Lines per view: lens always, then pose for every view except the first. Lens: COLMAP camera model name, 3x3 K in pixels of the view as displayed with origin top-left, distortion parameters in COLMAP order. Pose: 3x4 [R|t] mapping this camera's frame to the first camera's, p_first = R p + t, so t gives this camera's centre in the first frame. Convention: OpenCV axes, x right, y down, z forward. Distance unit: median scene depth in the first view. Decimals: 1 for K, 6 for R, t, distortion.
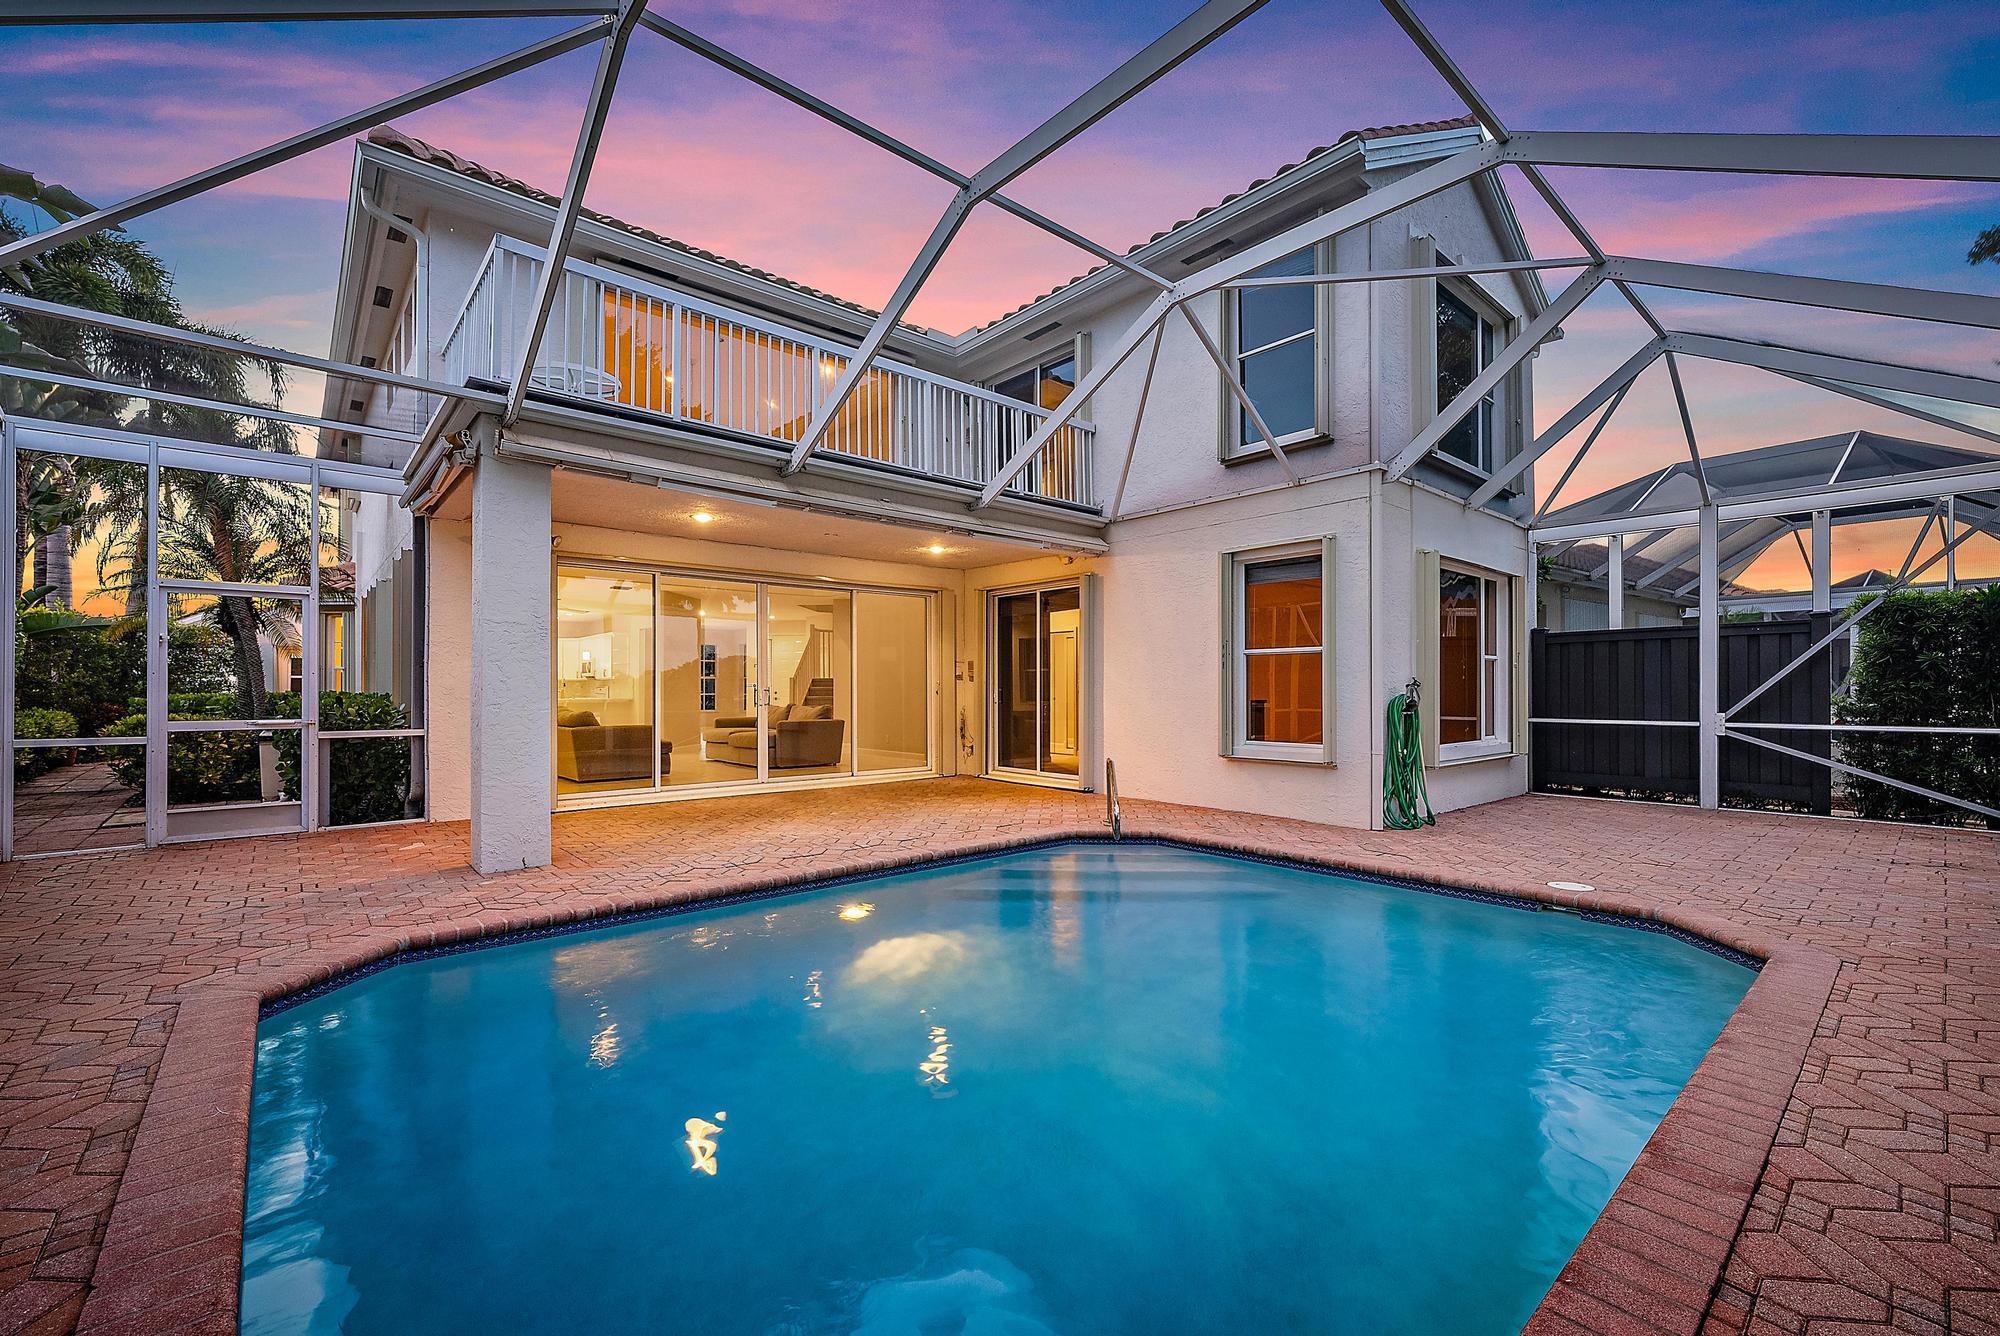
lens RADIAL K [[826.6, 0, 1004.2], [0, 826.6, 676.9], [0, 0, 1]] dist [0.001464, -0.000037]
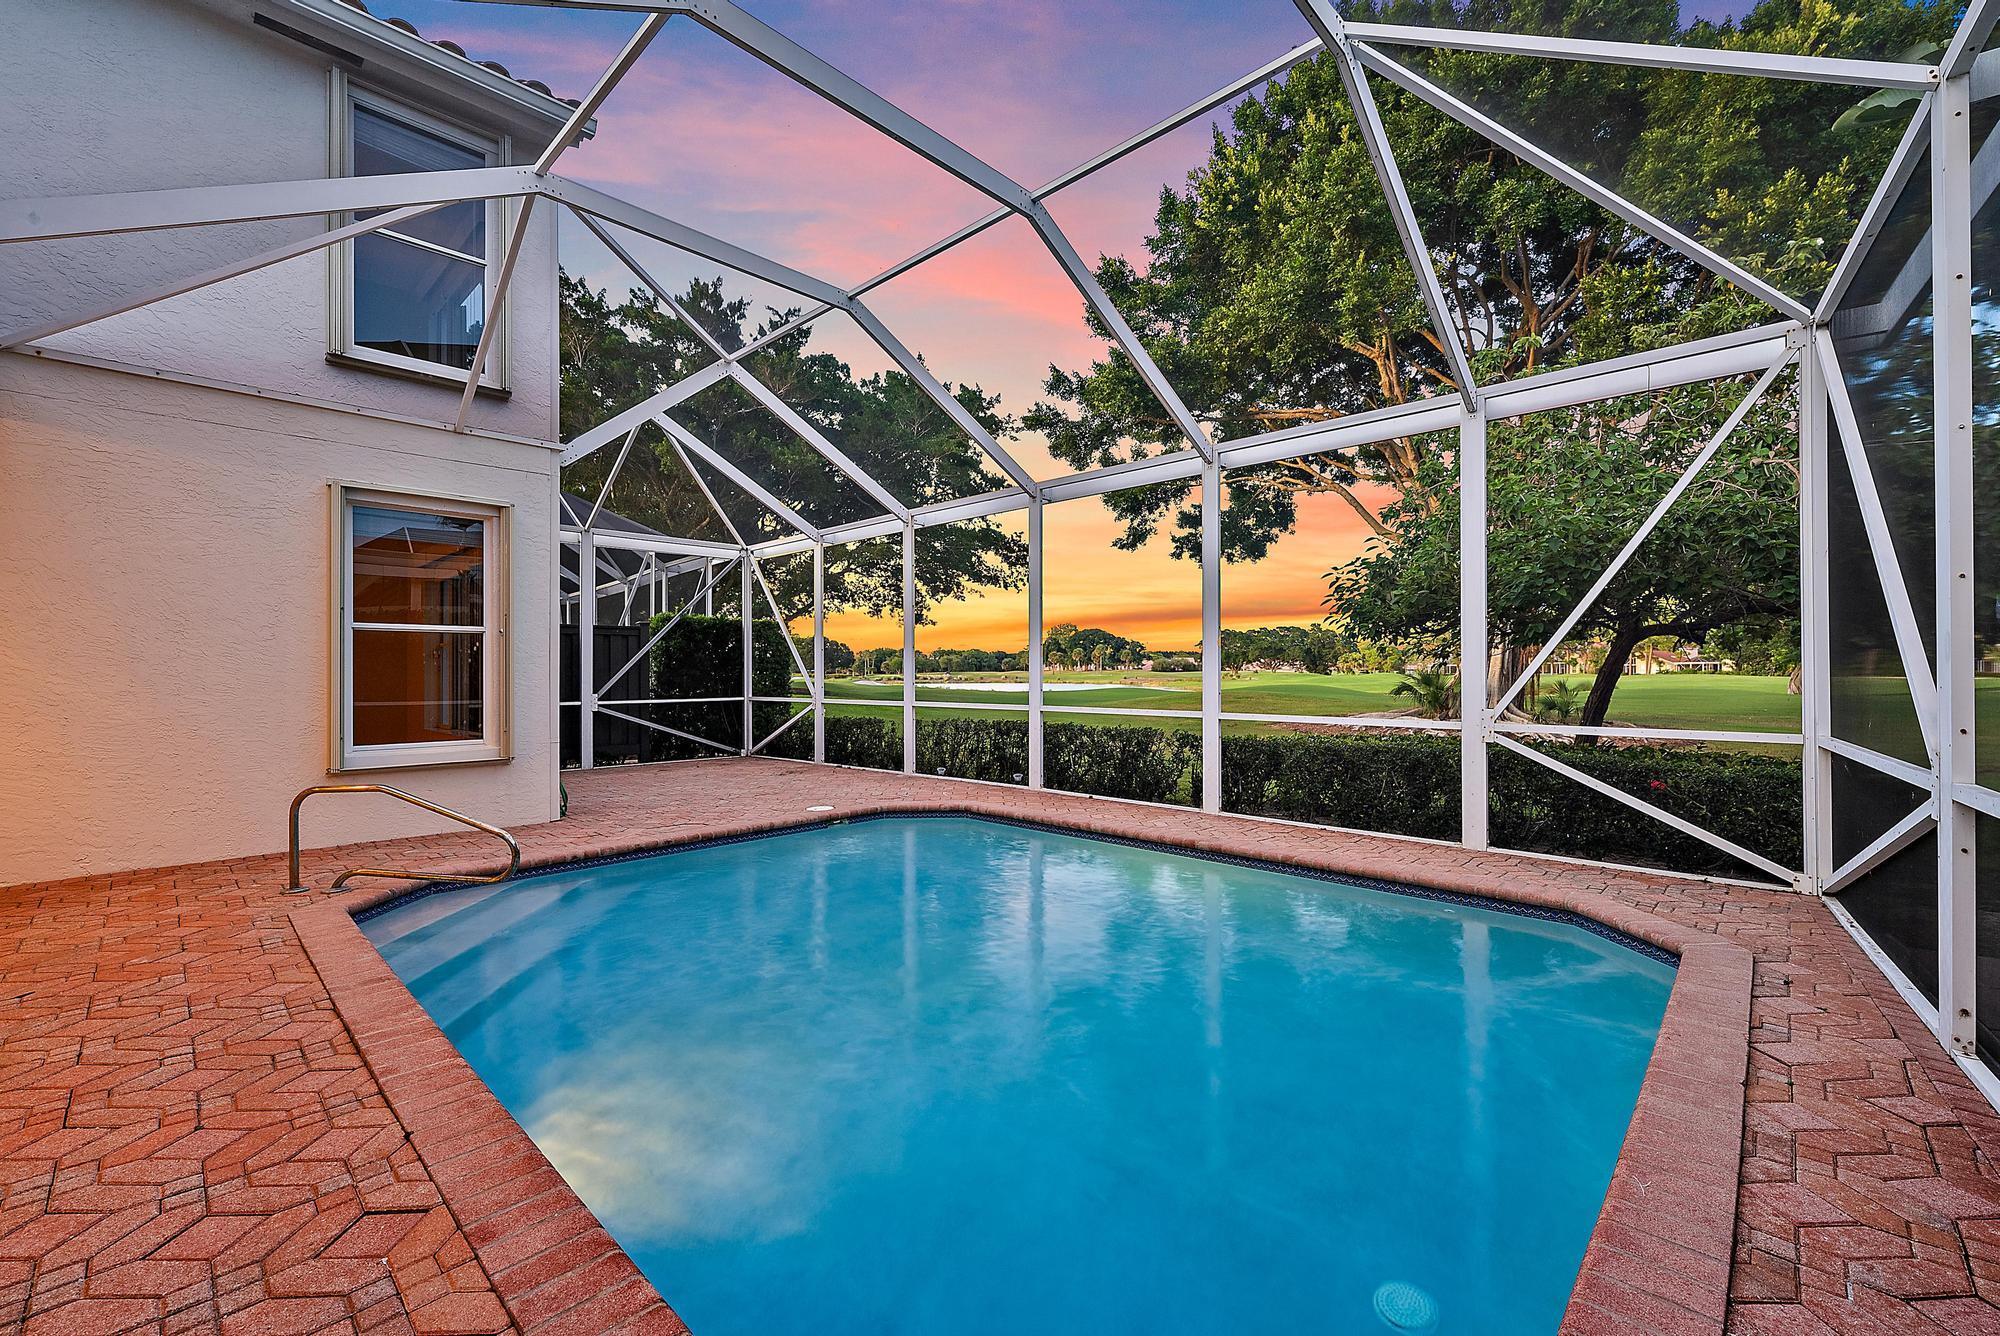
lens RADIAL K [[826.6, 0, 1004.2], [0, 826.6, 676.9], [0, 0, 1]] dist [0.001464, -0.000037]
pose [[-0.084878, -0.003385, 0.996386, -0.532318], [-0.009145, 0.999955, 0.002618, 0.008214], [-0.996349, -0.008890, -0.084905, 0.526540]]
